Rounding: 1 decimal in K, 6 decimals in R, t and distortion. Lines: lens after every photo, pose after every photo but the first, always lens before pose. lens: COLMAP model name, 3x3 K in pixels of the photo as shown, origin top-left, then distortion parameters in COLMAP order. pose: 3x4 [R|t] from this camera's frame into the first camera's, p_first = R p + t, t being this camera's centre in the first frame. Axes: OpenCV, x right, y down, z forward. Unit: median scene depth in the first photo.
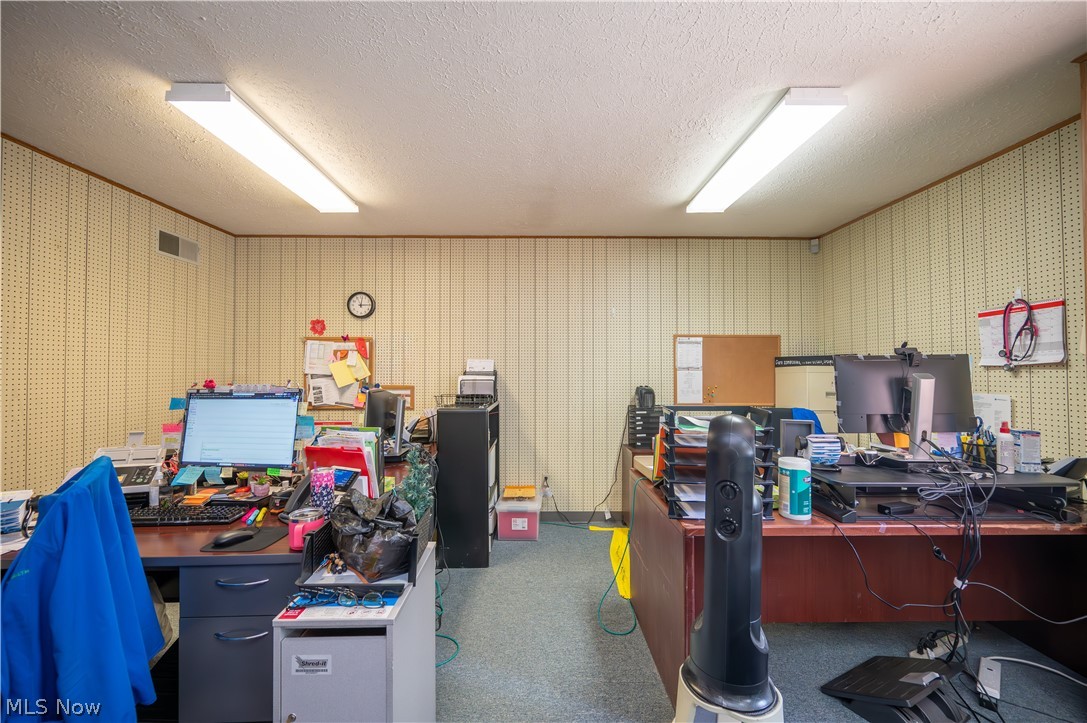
lens RADIAL K [[443.2, 0, 543.5], [0, 443.2, 361.5], [0, 0, 1]] dist [0.001145, 0.000000]
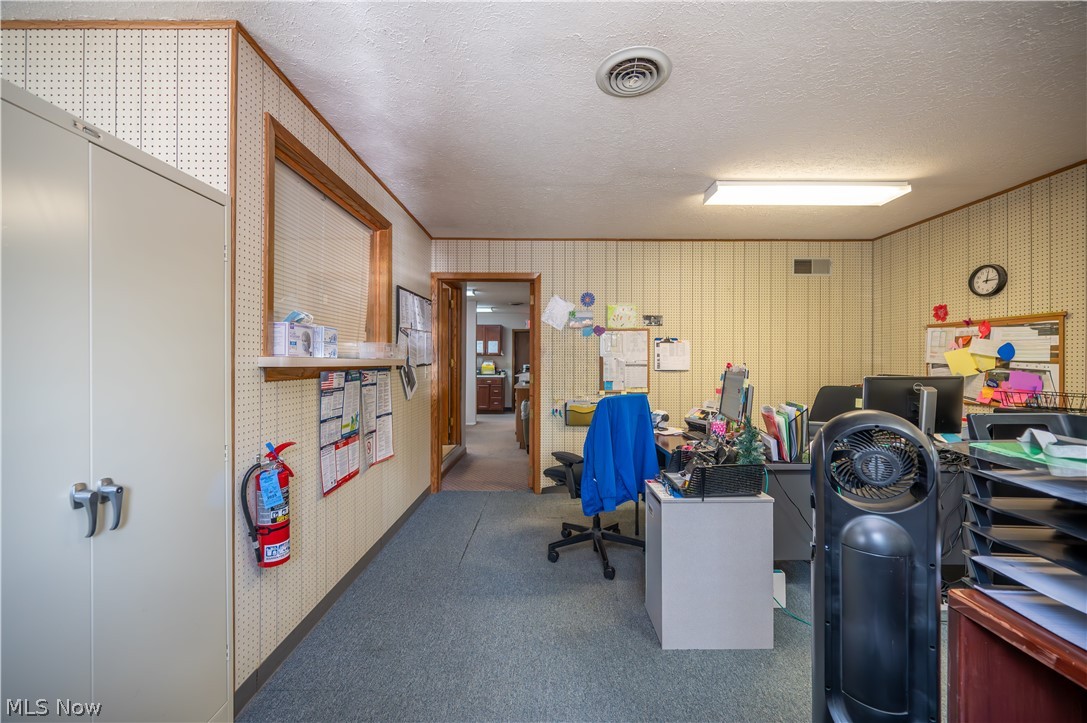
lens RADIAL K [[427.1, 0, 540.0], [0, 427.1, 362.3], [0, 0, 1]] dist [-0.002289, -0.000141]
pose [[-0.012917, 0.003033, -0.999912, 0.399056], [0.011935, 0.999925, 0.002879, 0.013272], [0.999845, -0.011896, -0.012952, 0.170719]]
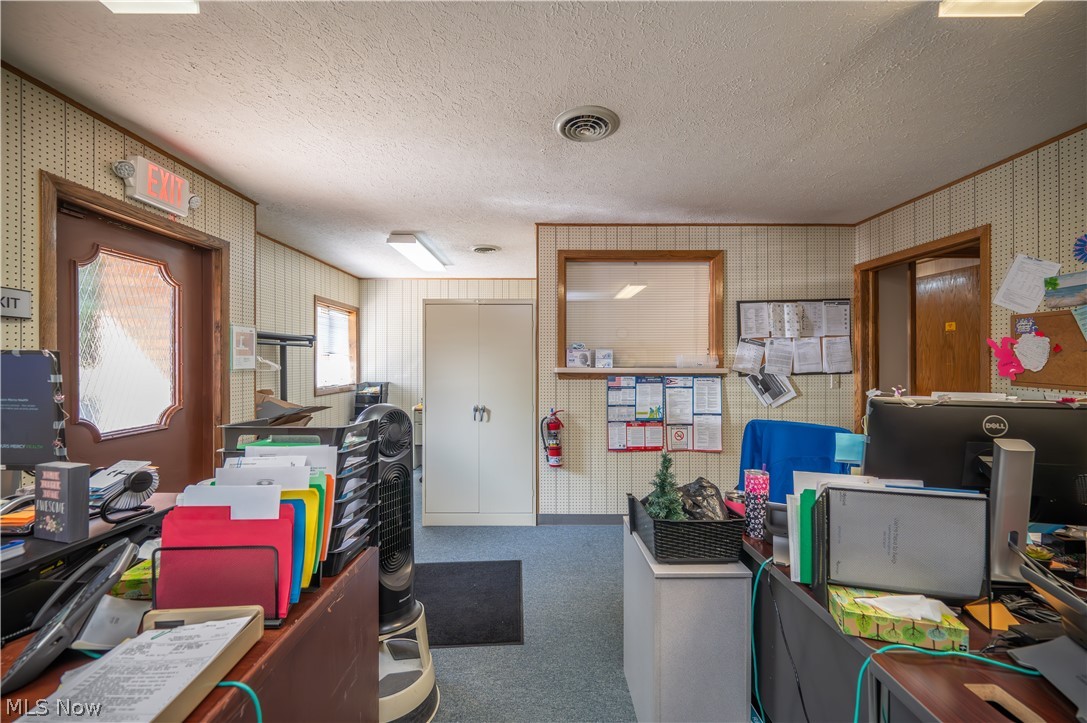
lens RADIAL K [[427.1, 0, 540.0], [0, 427.1, 362.3], [0, 0, 1]] dist [-0.002289, -0.000141]
pose [[-0.999818, 0.001094, 0.019048, -0.027428], [0.000853, 0.999920, -0.012653, 0.005834], [-0.019060, -0.012635, -0.999738, 0.821447]]
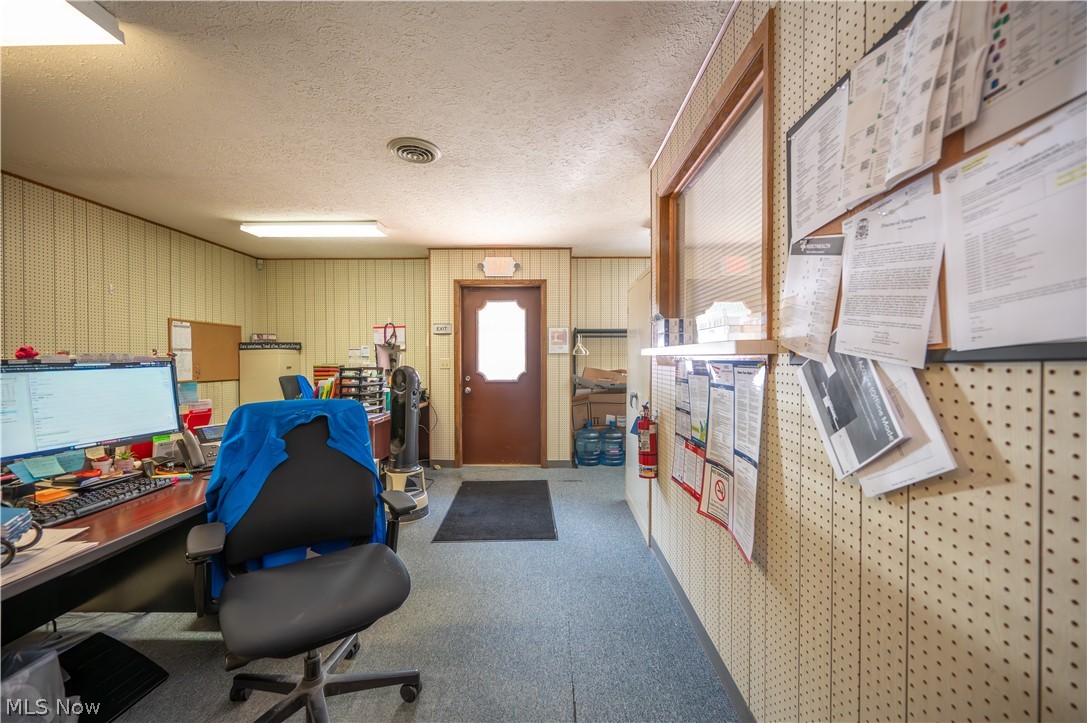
lens RADIAL K [[427.1, 0, 540.0], [0, 427.1, 362.3], [0, 0, 1]] dist [-0.002289, -0.000141]
pose [[0.049970, -0.007850, 0.998720, -0.752860], [-0.017181, 0.999814, 0.008719, 0.024329], [-0.998603, -0.017595, 0.049826, 0.042055]]
